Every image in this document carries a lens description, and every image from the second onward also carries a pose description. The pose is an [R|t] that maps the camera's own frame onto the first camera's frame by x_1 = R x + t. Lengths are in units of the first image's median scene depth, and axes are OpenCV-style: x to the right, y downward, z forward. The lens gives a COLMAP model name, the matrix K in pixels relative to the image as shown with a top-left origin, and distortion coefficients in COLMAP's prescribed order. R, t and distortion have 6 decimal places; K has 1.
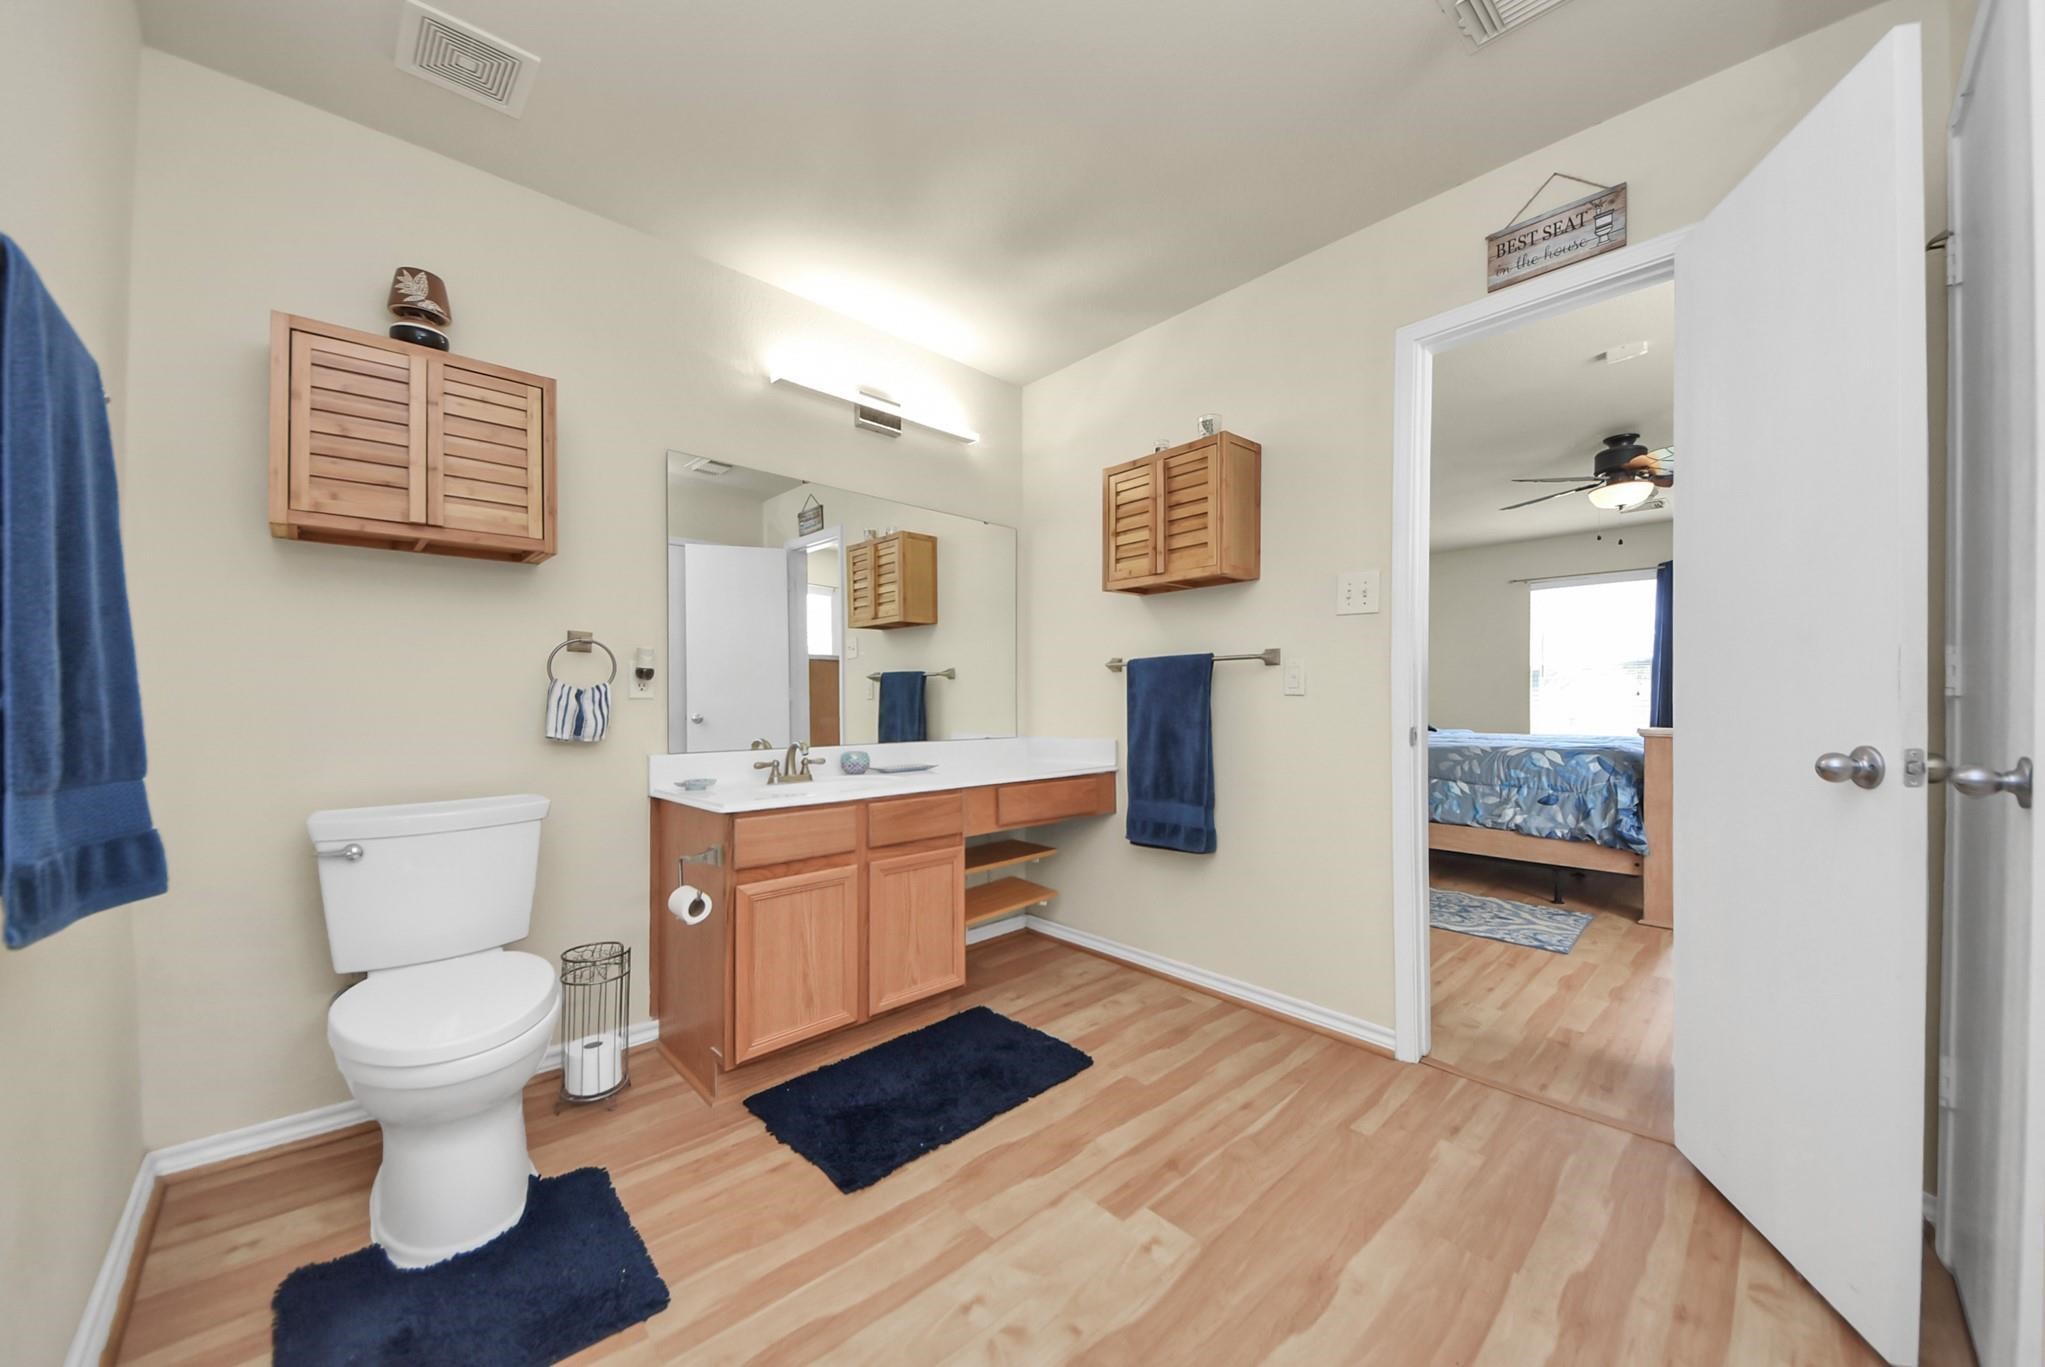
lens RADIAL K [[766.0, 0, 1025.9], [0, 766.0, 694.6], [0, 0, 1]] dist [0.002567, -0.004157]
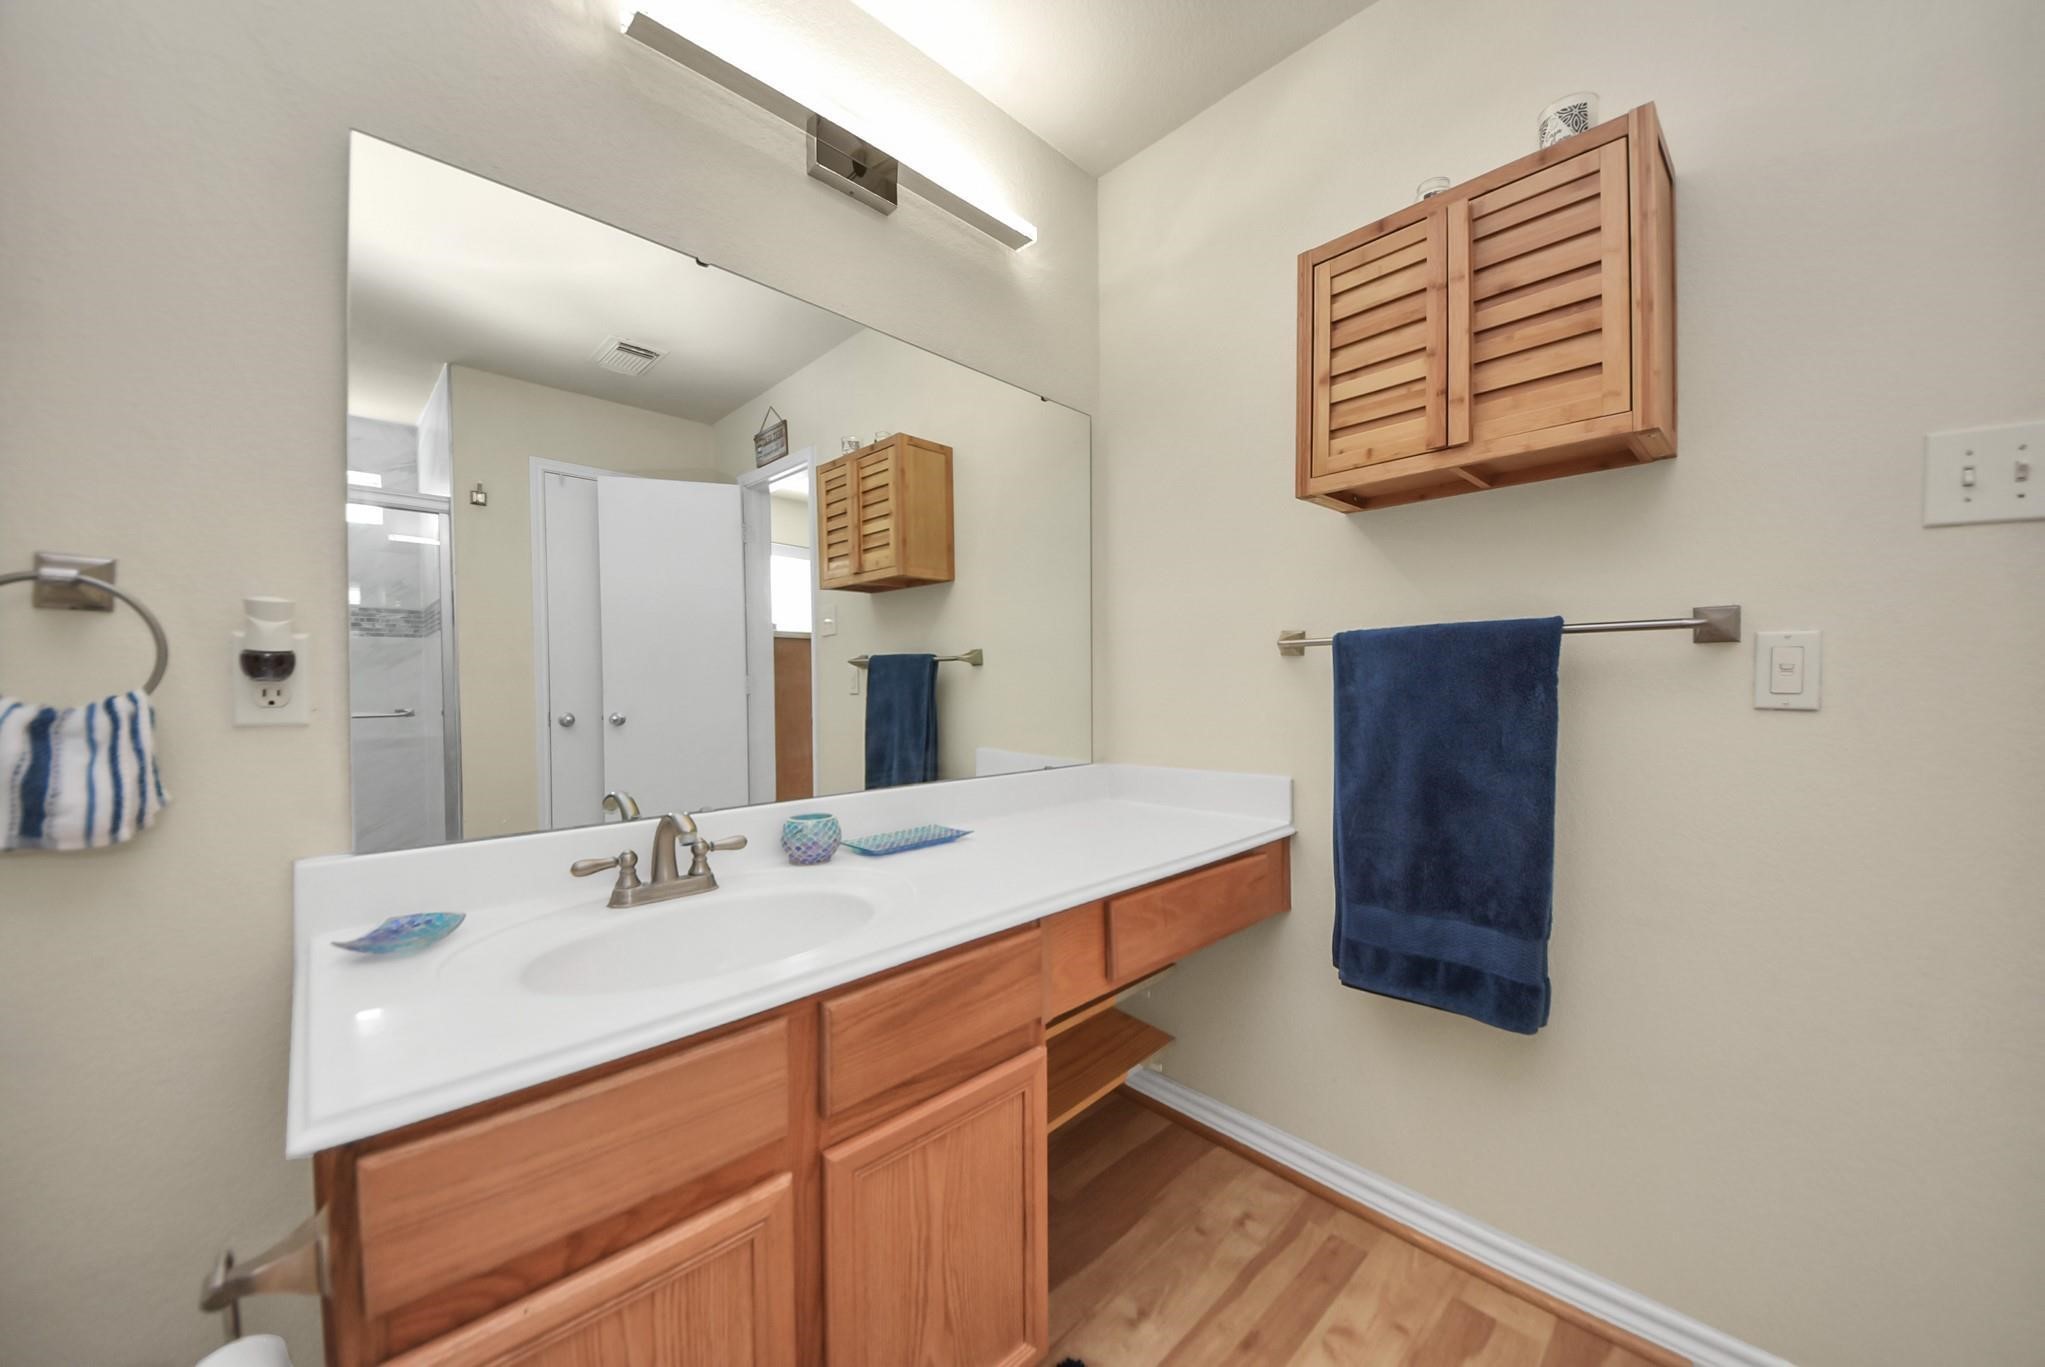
lens RADIAL K [[732.7, 0, 1018.8], [0, 732.7, 680.3], [0, 0, 1]] dist [0.020789, -0.028517]
pose [[0.999987, -0.002792, 0.004213, -0.090046], [0.002753, 0.999953, 0.009327, -0.019162], [-0.004239, -0.009315, 0.999948, 0.528776]]
